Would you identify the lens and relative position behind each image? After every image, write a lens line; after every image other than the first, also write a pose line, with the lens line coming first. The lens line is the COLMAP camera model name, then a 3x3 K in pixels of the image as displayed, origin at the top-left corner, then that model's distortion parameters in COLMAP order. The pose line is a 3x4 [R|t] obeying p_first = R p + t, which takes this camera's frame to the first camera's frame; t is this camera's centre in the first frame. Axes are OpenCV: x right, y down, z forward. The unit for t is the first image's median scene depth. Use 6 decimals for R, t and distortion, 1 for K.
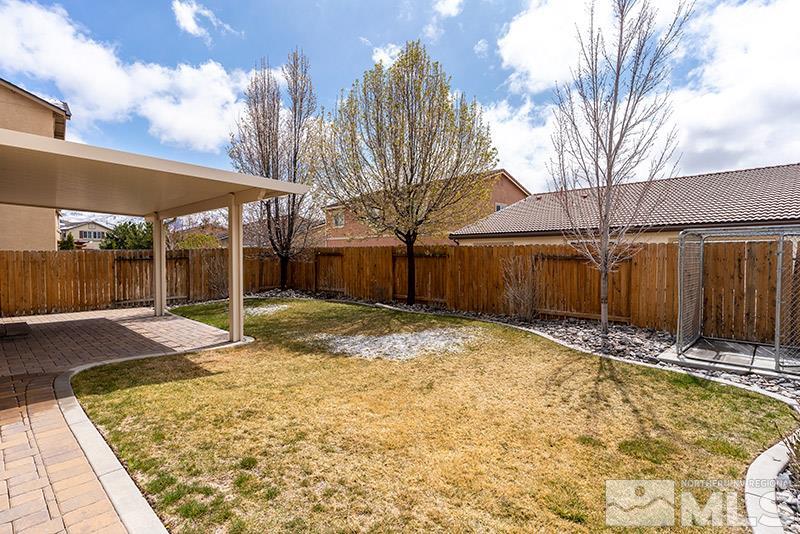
lens RADIAL K [[405.9, 0, 400.9], [0, 405.9, 266.4], [0, 0, 1]] dist [-0.015652, 0.006650]
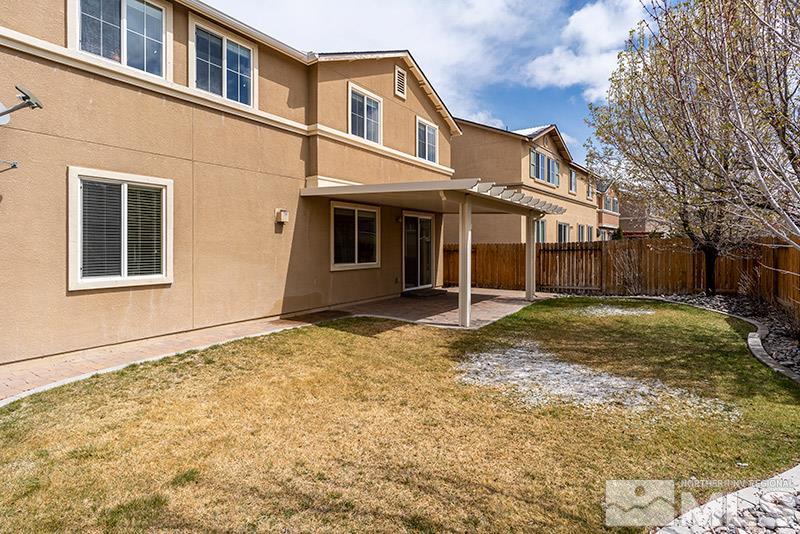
lens RADIAL K [[405.9, 0, 392.2], [0, 405.9, 247.2], [0, 0, 1]] dist [-0.015652, 0.006650]
pose [[0.164771, 0.006344, -0.986311, 0.444056], [-0.024179, 0.999705, 0.002391, -0.020231], [0.986035, 0.023454, 0.164876, 0.414771]]
